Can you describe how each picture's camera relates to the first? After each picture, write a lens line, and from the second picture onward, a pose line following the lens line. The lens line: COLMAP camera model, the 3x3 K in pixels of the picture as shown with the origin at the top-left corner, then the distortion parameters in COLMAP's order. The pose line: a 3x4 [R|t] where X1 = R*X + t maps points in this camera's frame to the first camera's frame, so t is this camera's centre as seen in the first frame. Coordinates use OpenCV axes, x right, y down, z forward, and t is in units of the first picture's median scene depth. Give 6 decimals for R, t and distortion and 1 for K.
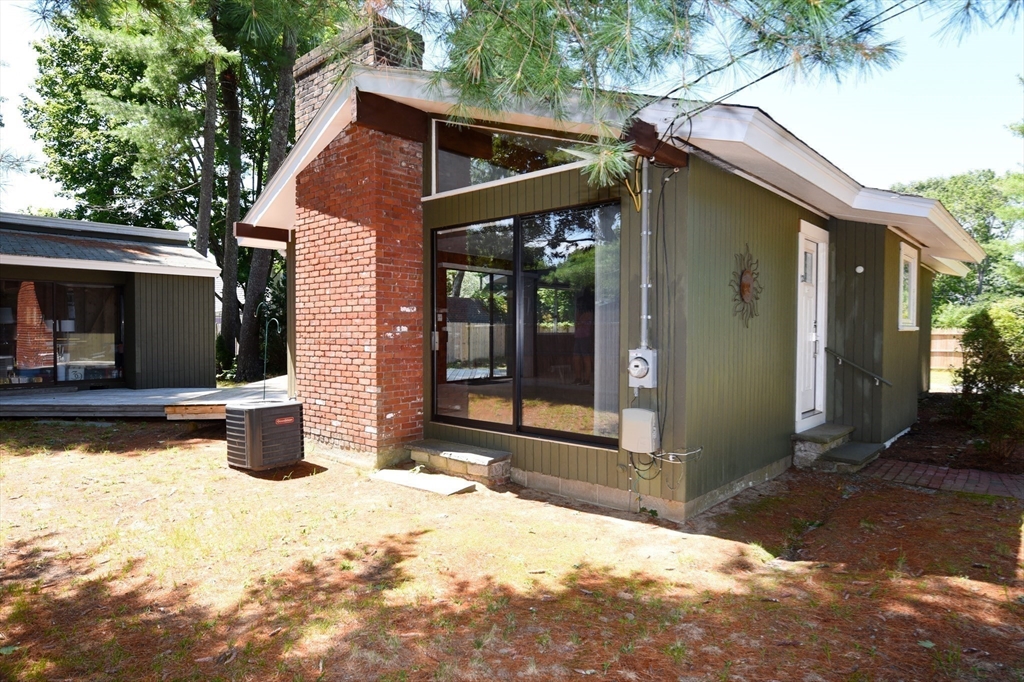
lens RADIAL K [[617.0, 0, 514.0], [0, 617.0, 340.8], [0, 0, 1]] dist [0.002501, -0.004626]
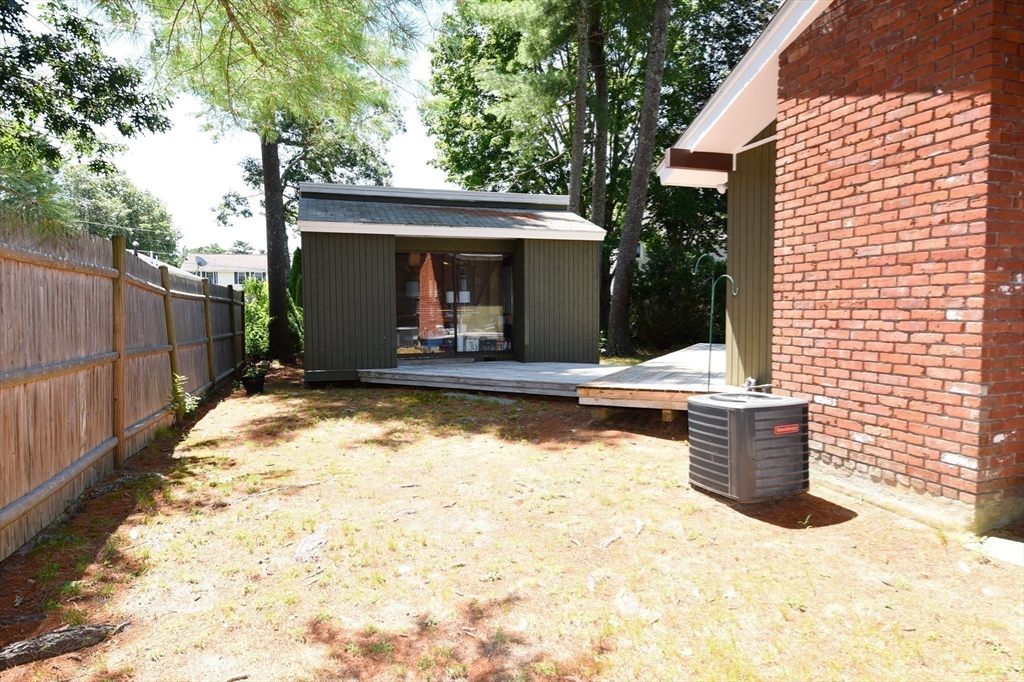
lens RADIAL K [[617.0, 0, 510.3], [0, 617.0, 336.9], [0, 0, 1]] dist [0.002501, -0.004626]
pose [[0.867939, 0.016343, -0.496402, -0.274431], [0.000395, 0.999435, 0.033595, 0.012219], [0.496671, -0.029354, 0.867442, 0.282849]]
